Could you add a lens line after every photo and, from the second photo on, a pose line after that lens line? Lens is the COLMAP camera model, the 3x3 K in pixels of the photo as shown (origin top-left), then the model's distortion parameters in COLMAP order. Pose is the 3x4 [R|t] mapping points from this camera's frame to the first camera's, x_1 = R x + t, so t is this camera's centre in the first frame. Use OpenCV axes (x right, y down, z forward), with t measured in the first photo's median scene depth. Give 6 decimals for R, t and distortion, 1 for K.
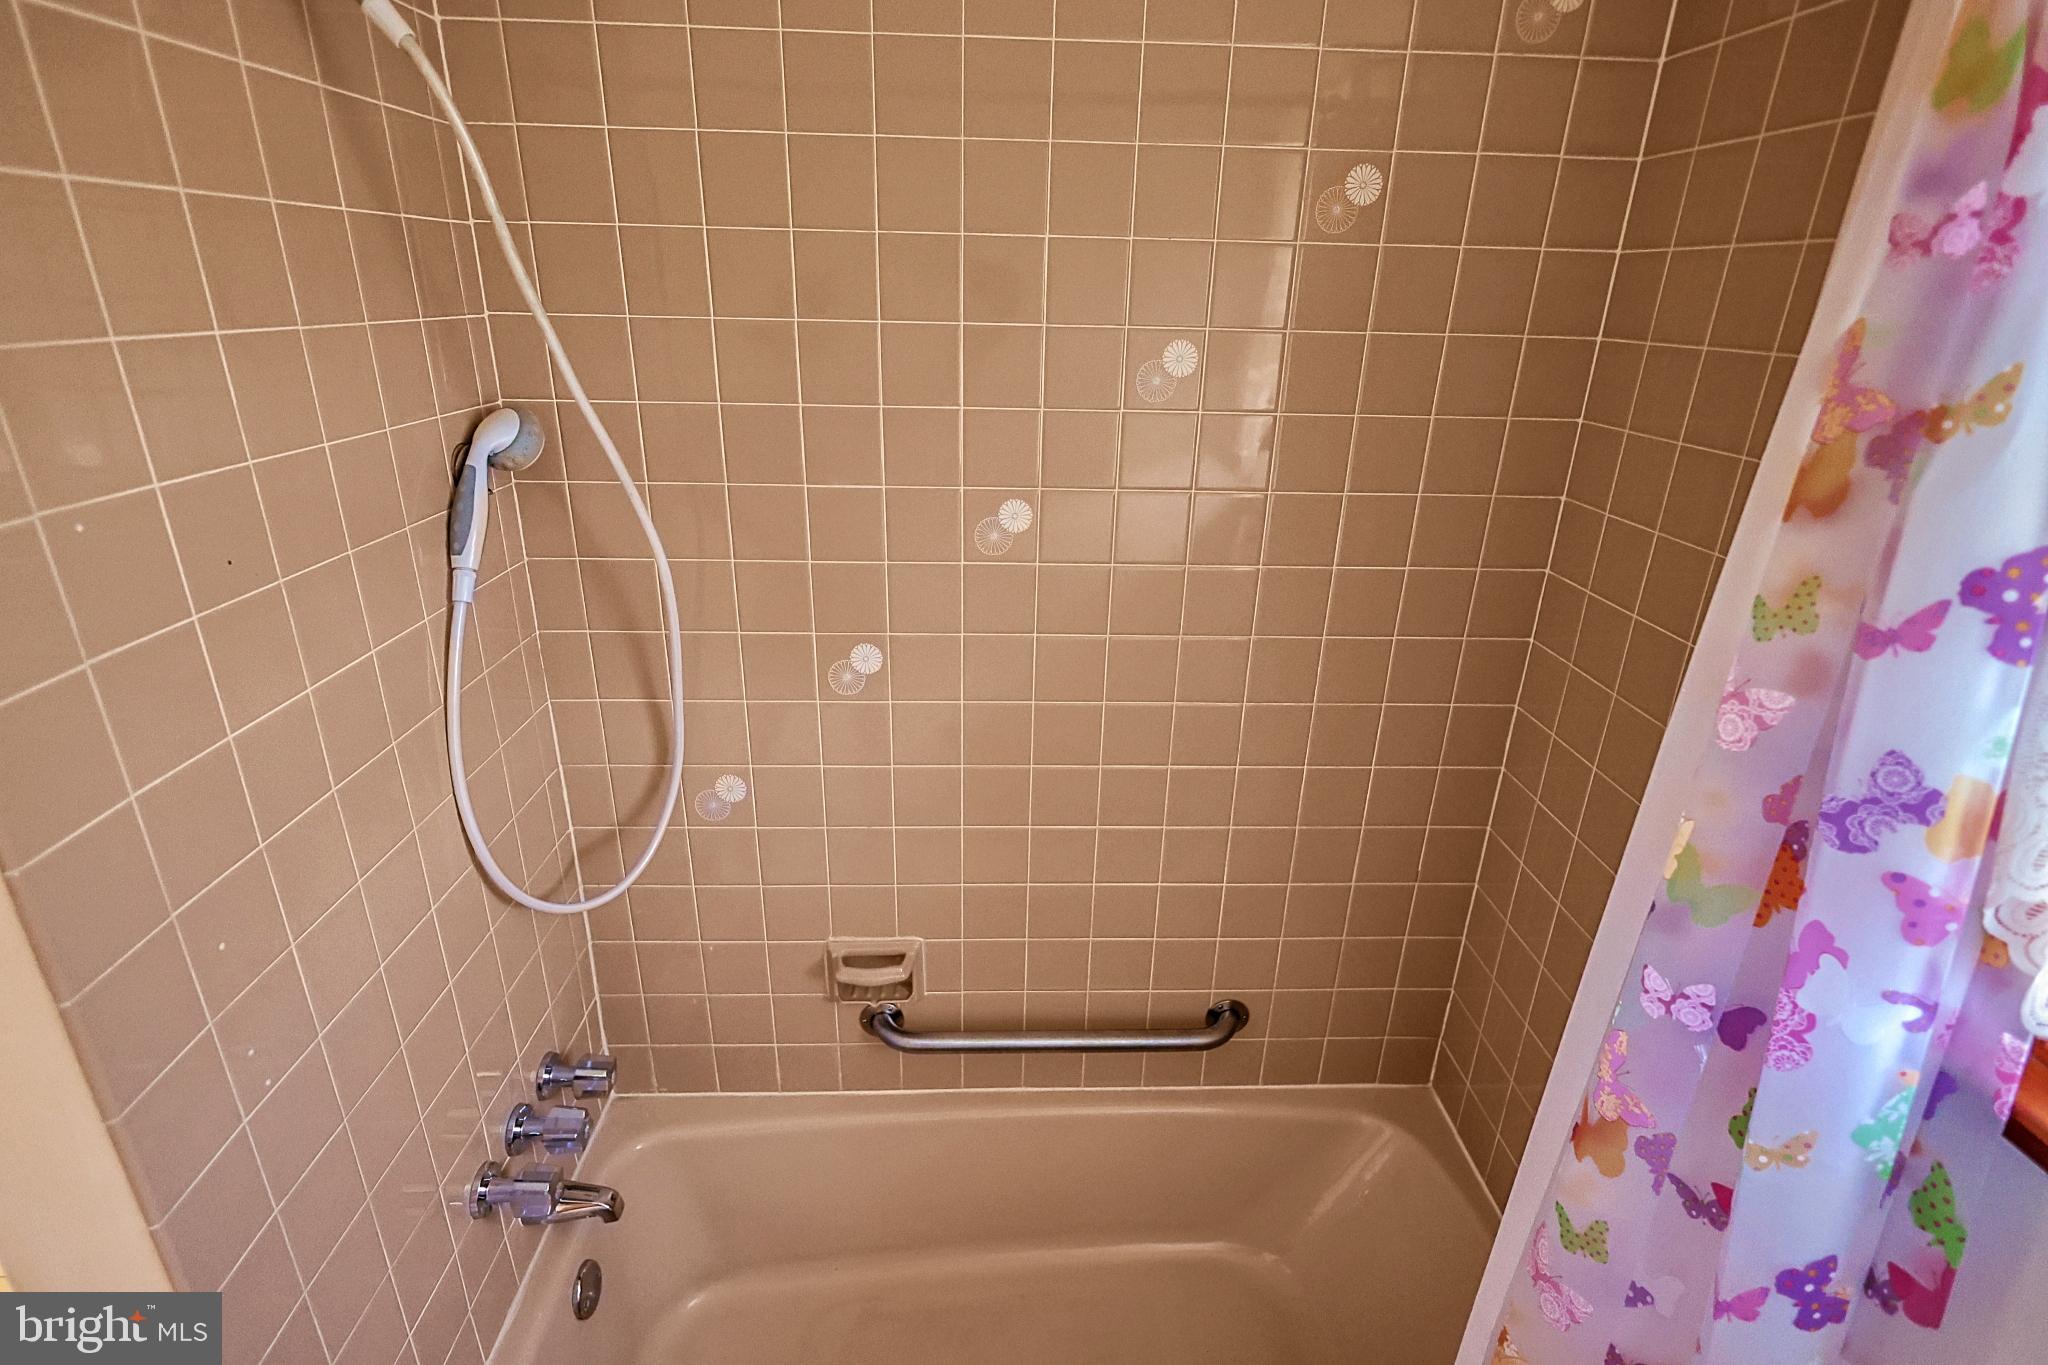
lens RADIAL K [[1000.1, 0, 1015.6], [0, 1000.1, 681.7], [0, 0, 1]] dist [-0.002639, 0.001092]
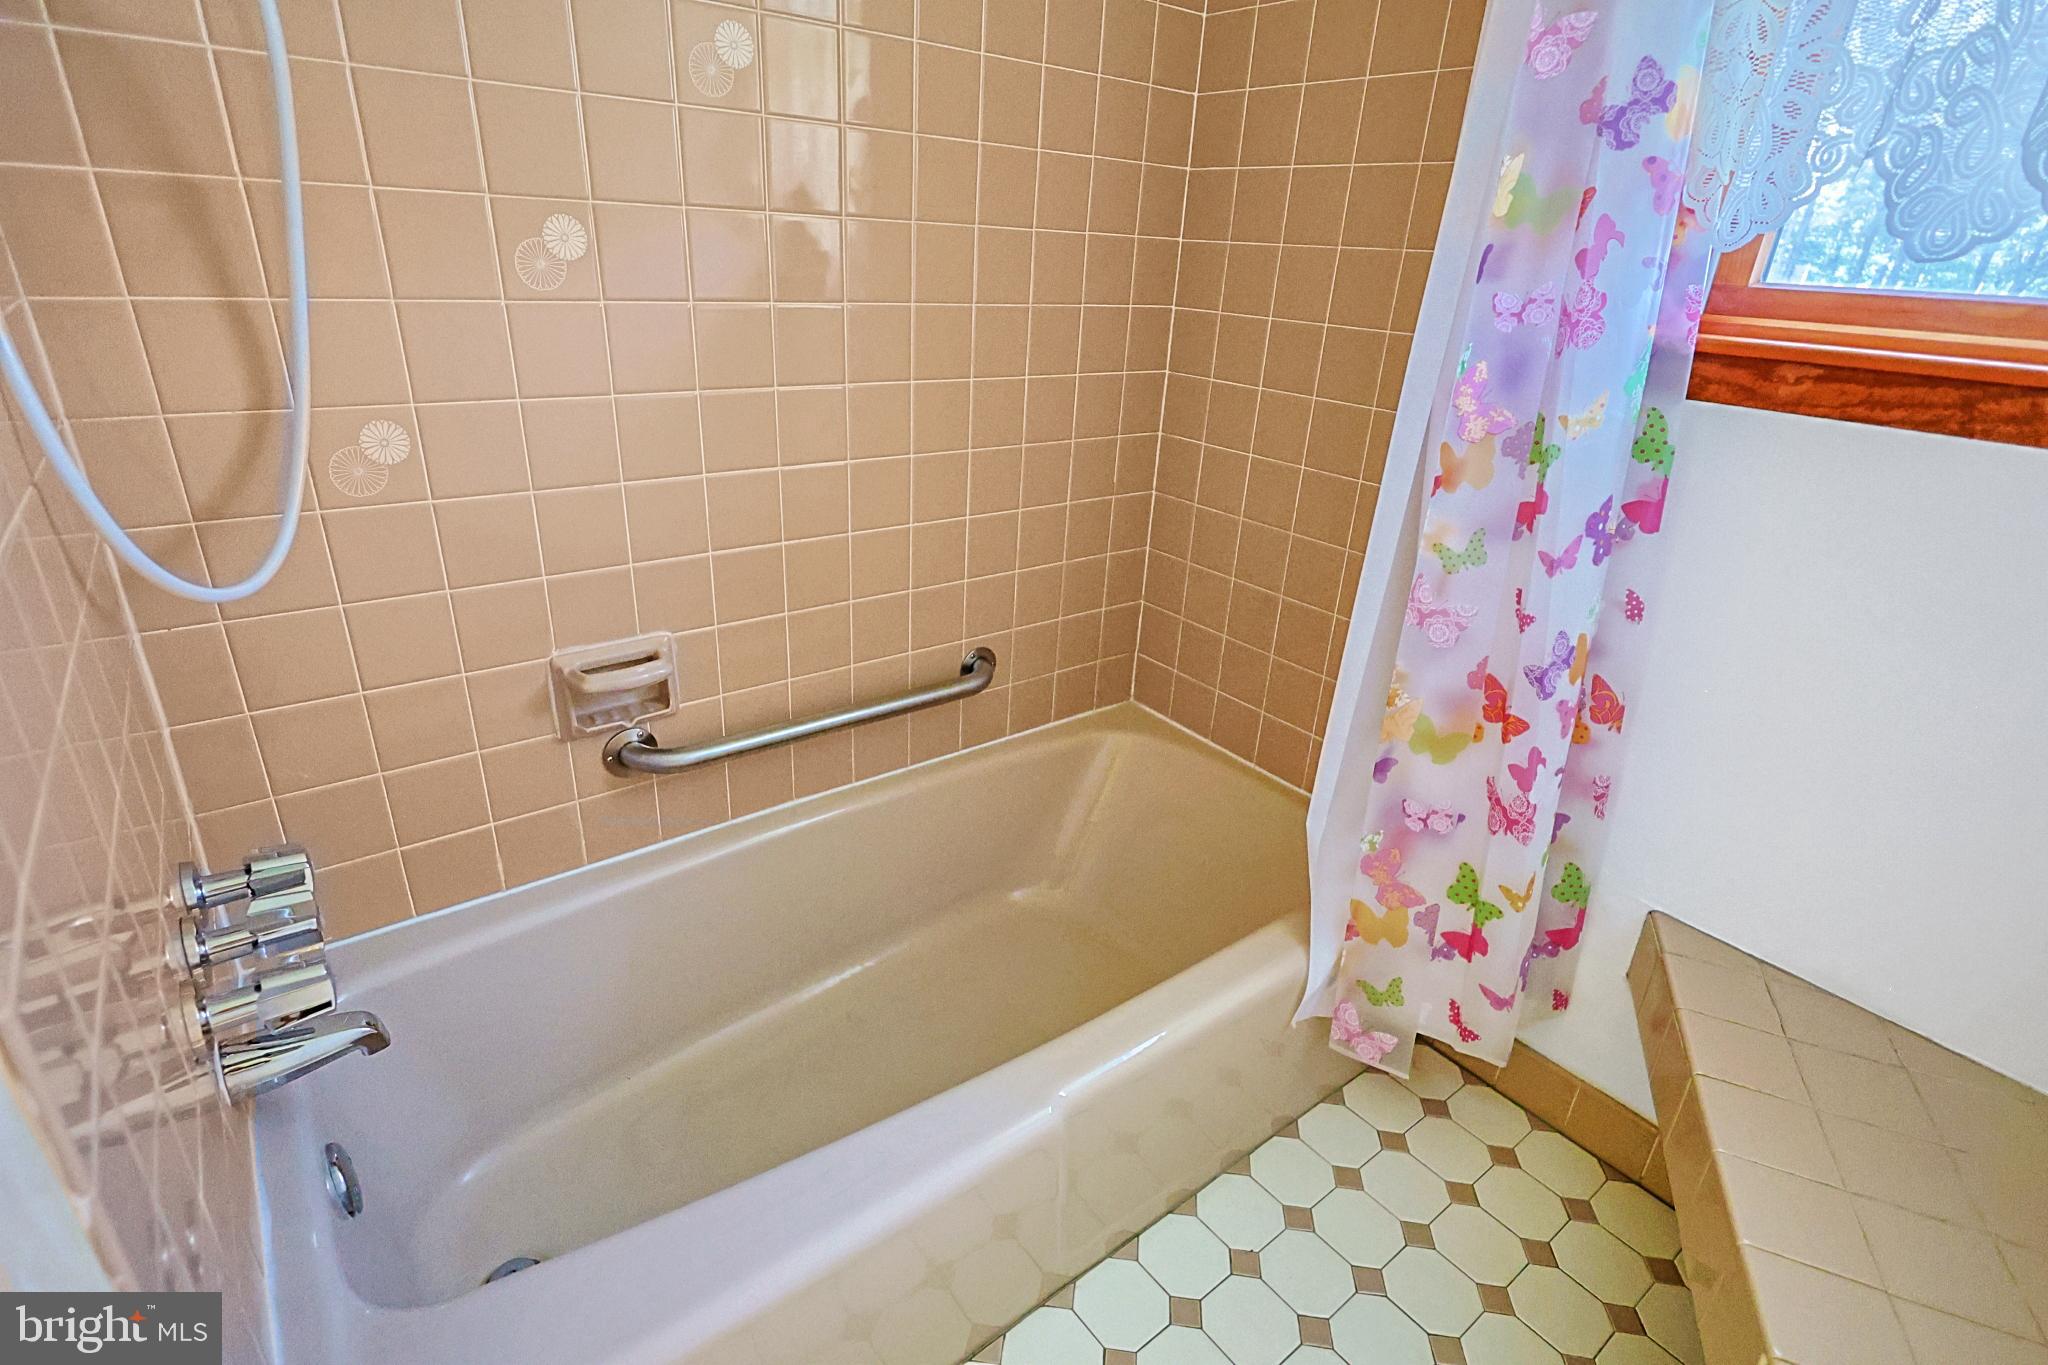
lens RADIAL K [[1000.1, 0, 1018.5], [0, 1000.1, 676.1], [0, 0, 1]] dist [-0.002639, 0.001092]
pose [[0.812406, -0.216930, 0.541237, -0.338855], [0.184572, 0.976161, 0.114204, 0.269966], [-0.553109, 0.007117, 0.833079, 0.163581]]
